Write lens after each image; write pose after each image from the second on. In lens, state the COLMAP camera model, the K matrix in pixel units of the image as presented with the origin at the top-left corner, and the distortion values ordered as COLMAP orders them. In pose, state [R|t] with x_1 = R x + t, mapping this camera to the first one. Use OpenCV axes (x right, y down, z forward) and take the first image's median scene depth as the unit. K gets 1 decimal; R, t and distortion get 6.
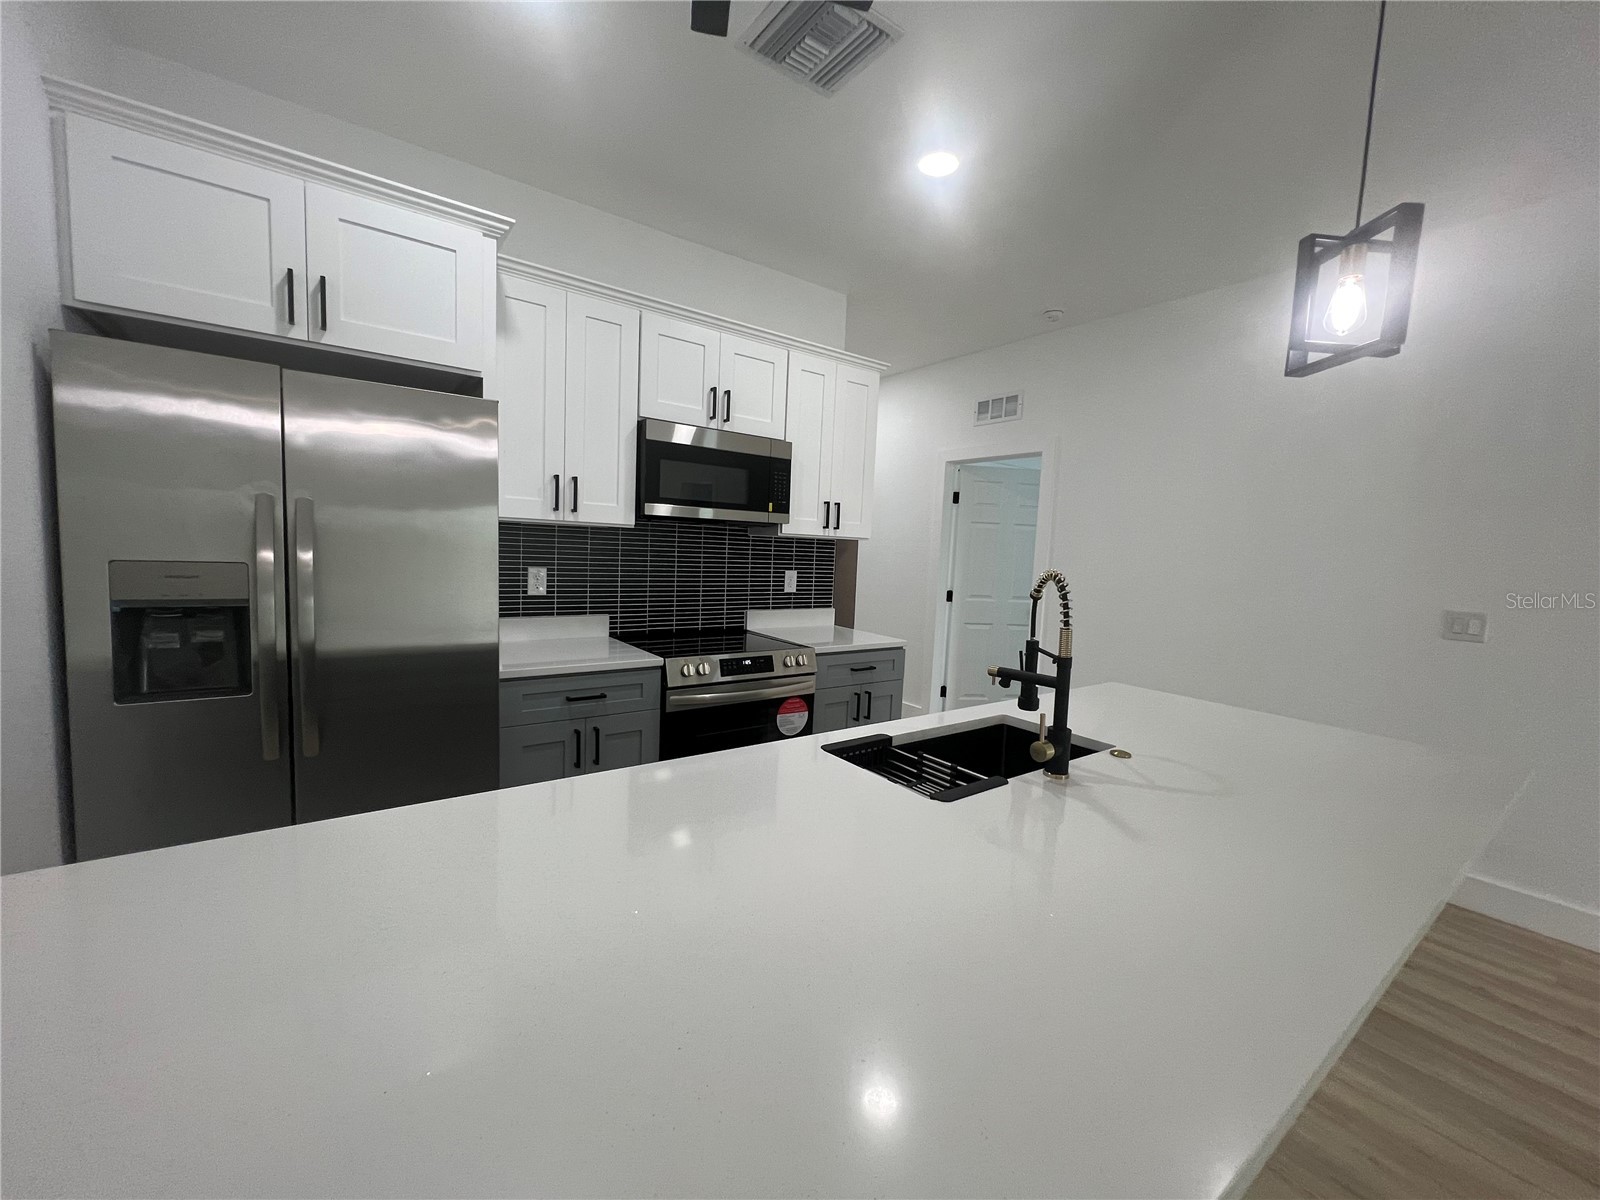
lens RADIAL K [[641.8, 0, 800.0], [0, 641.8, 604.1], [0, 0, 1]] dist [-0.001435, 0.000981]
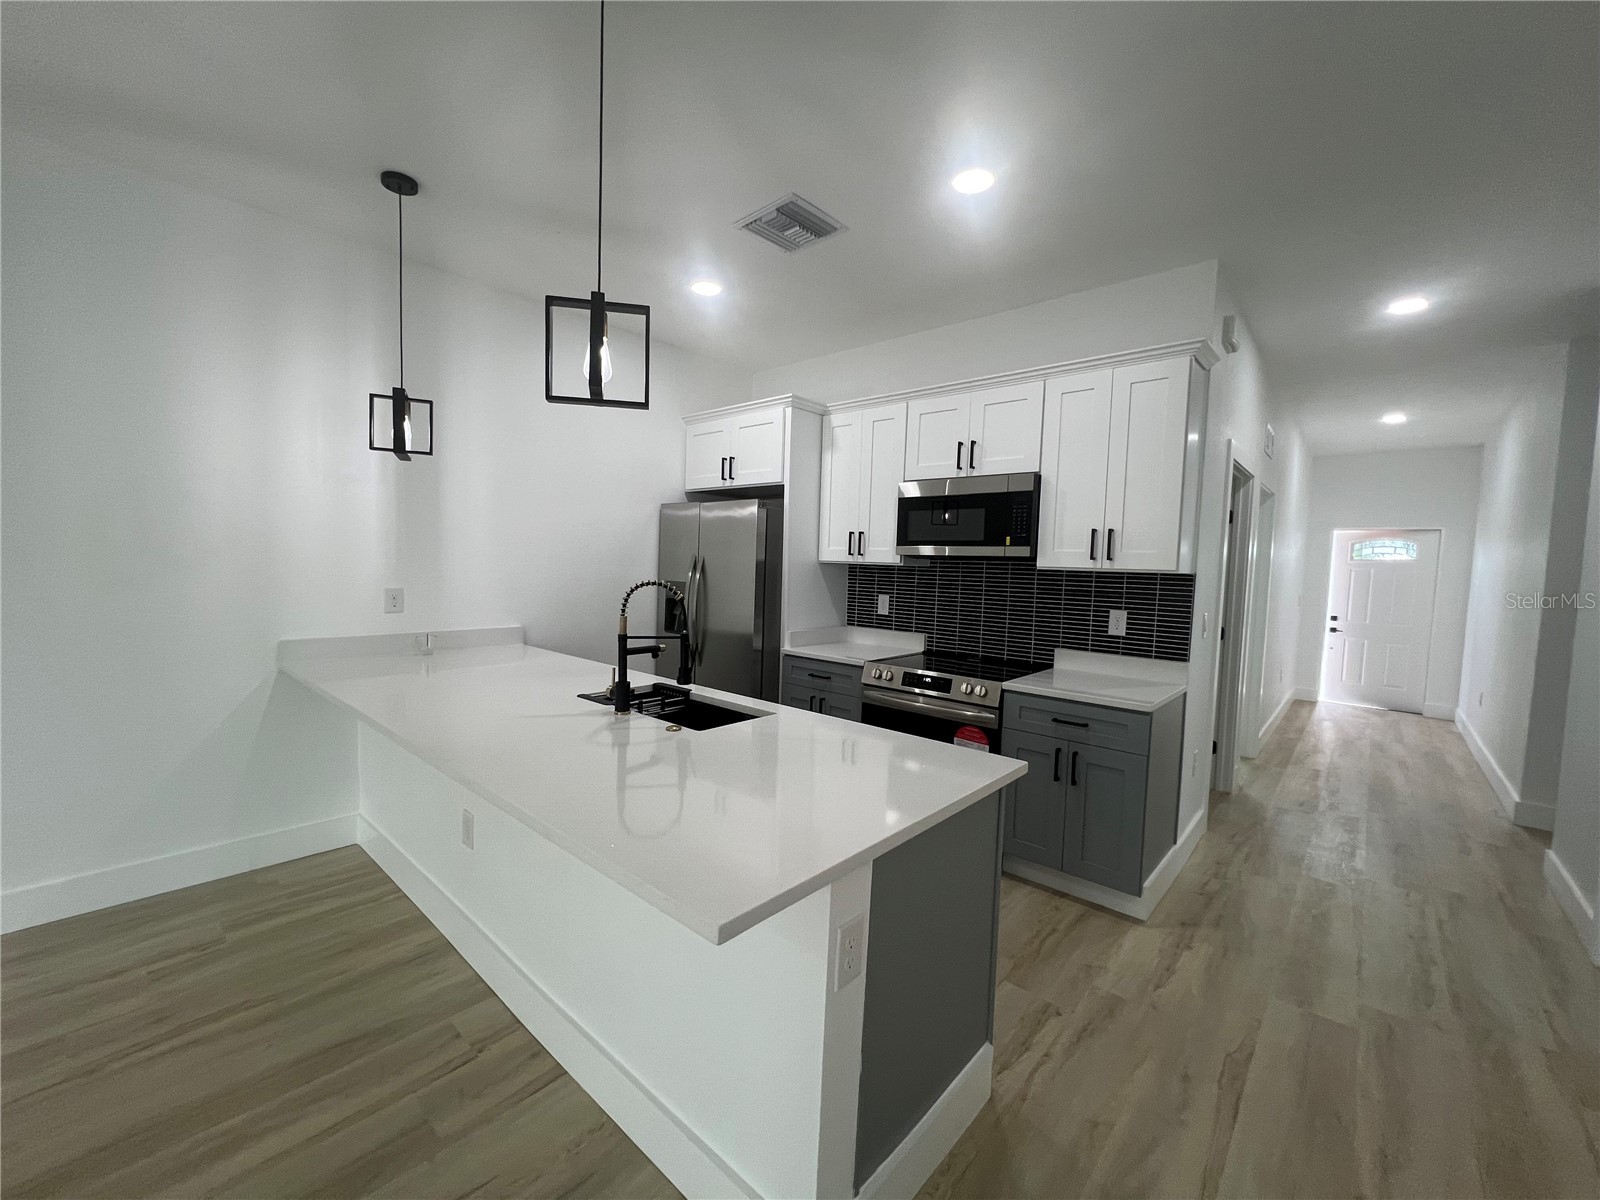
lens RADIAL K [[641.8, 0, 801.6], [0, 641.8, 600.6], [0, 0, 1]] dist [-0.001435, 0.000981]
pose [[0.213649, 0.019106, -0.976724, 0.971527], [-0.110949, 0.993814, -0.004829, -0.017835], [0.970590, 0.109398, 0.214448, 0.525927]]
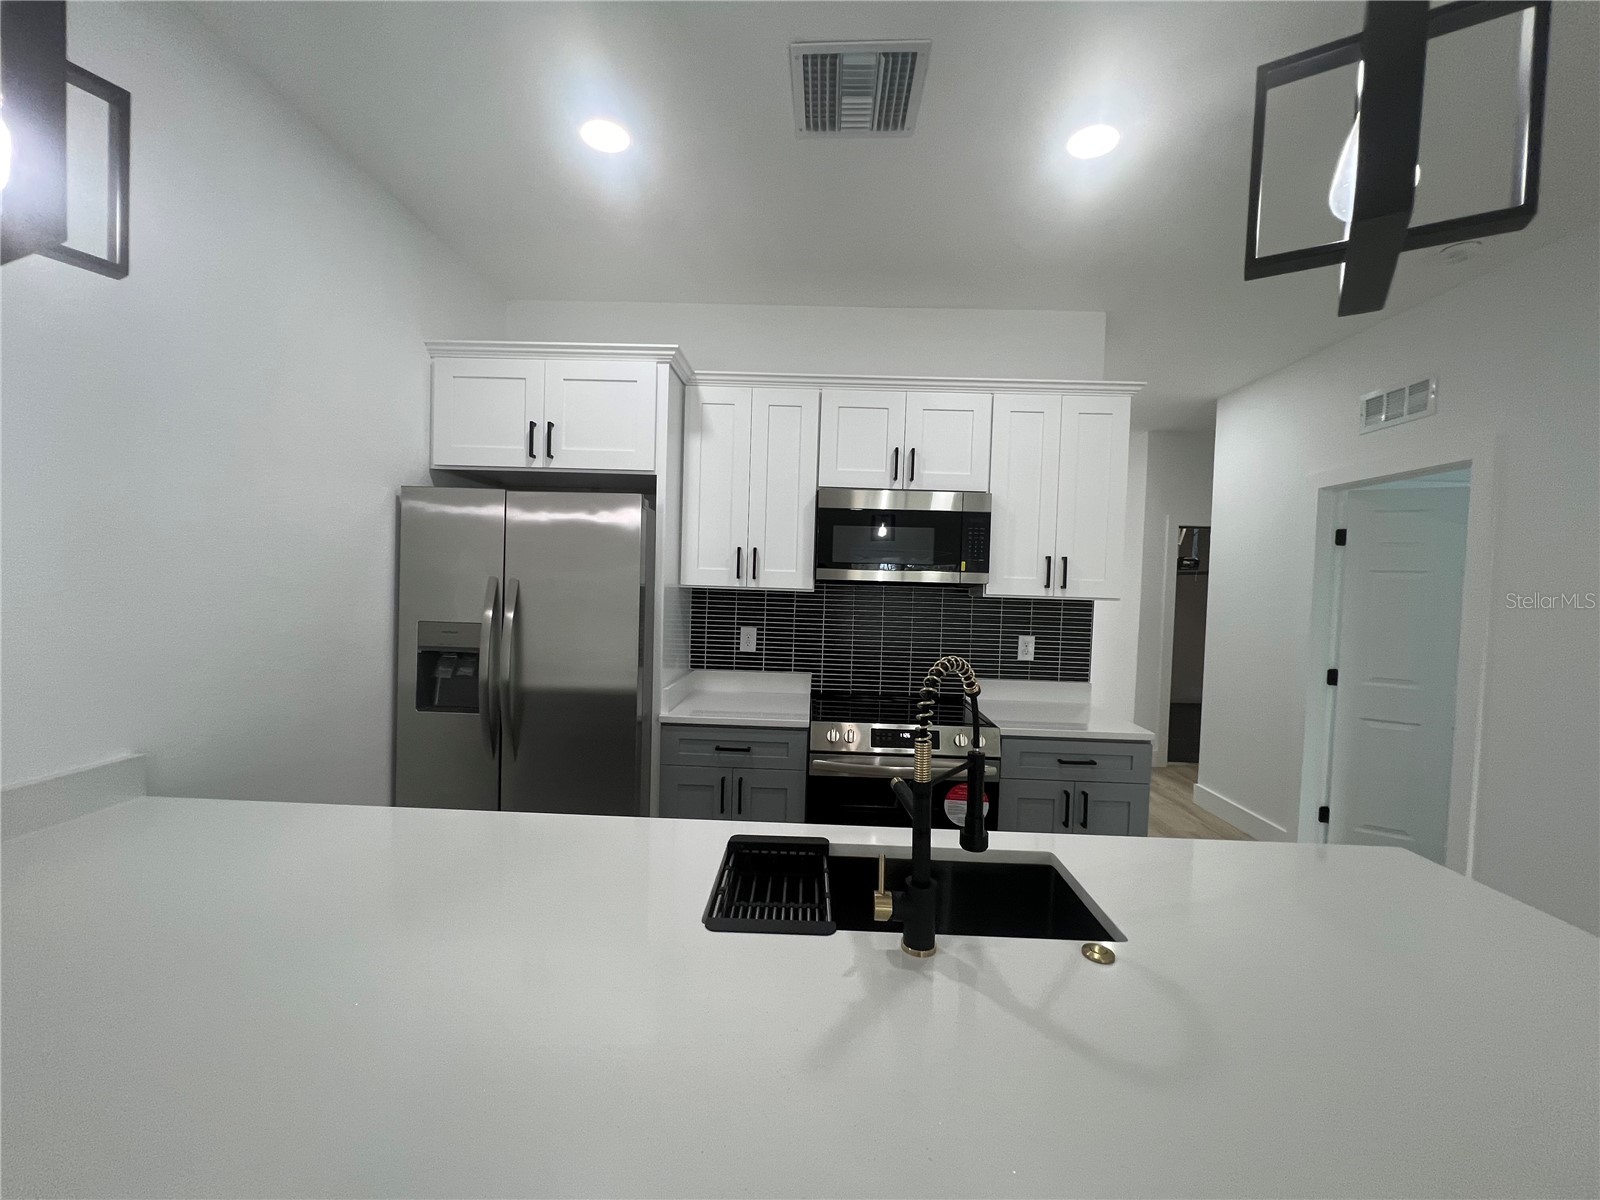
lens RADIAL K [[641.8, 0, 802.2], [0, 641.8, 602.5], [0, 0, 1]] dist [-0.001435, 0.000981]
pose [[0.791579, 0.000190, -0.611066, 0.364307], [-0.051818, 0.996419, -0.066816, -0.030247], [0.608865, 0.084555, 0.788755, 0.164211]]
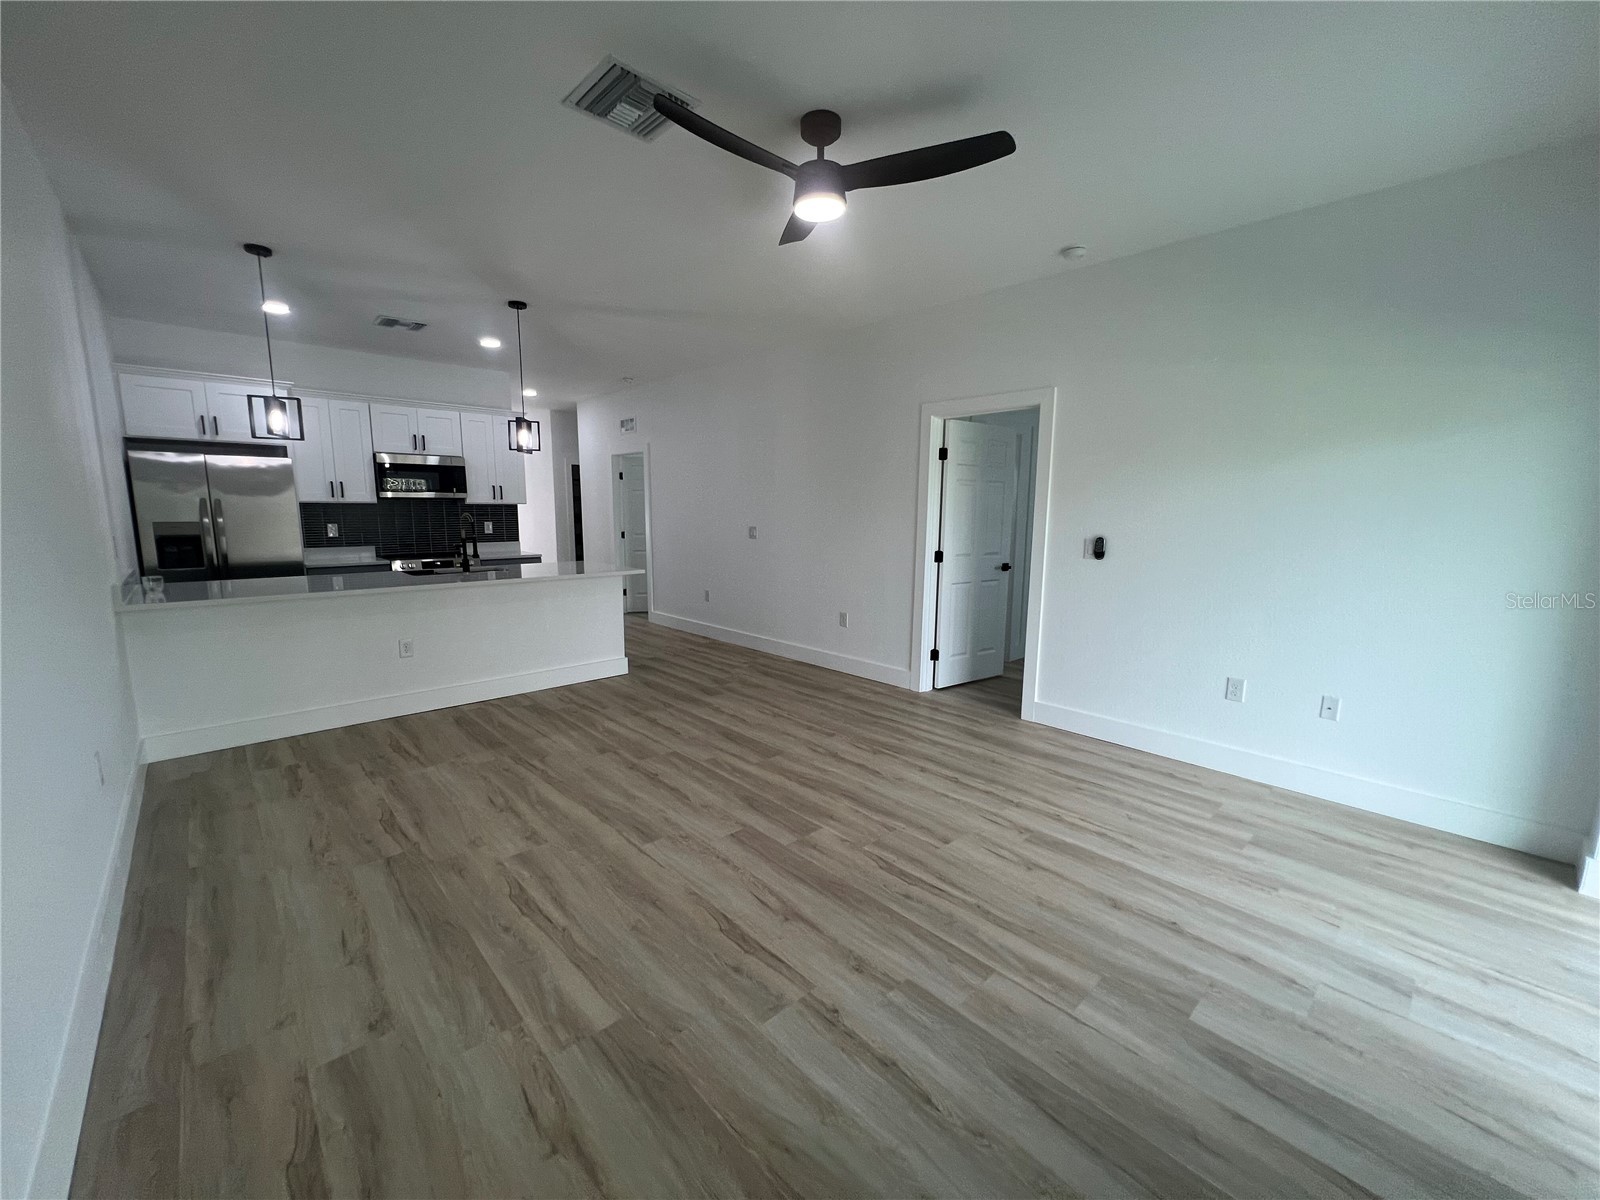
lens RADIAL K [[640.3, 0, 797.0], [0, 640.3, 602.0], [0, 0, 1]] dist [-0.001299, 0.000970]
pose [[0.992041, -0.055339, 0.113098, 0.873502], [0.048519, 0.996884, 0.062190, 0.145674], [-0.116188, -0.056208, 0.991636, -1.305460]]
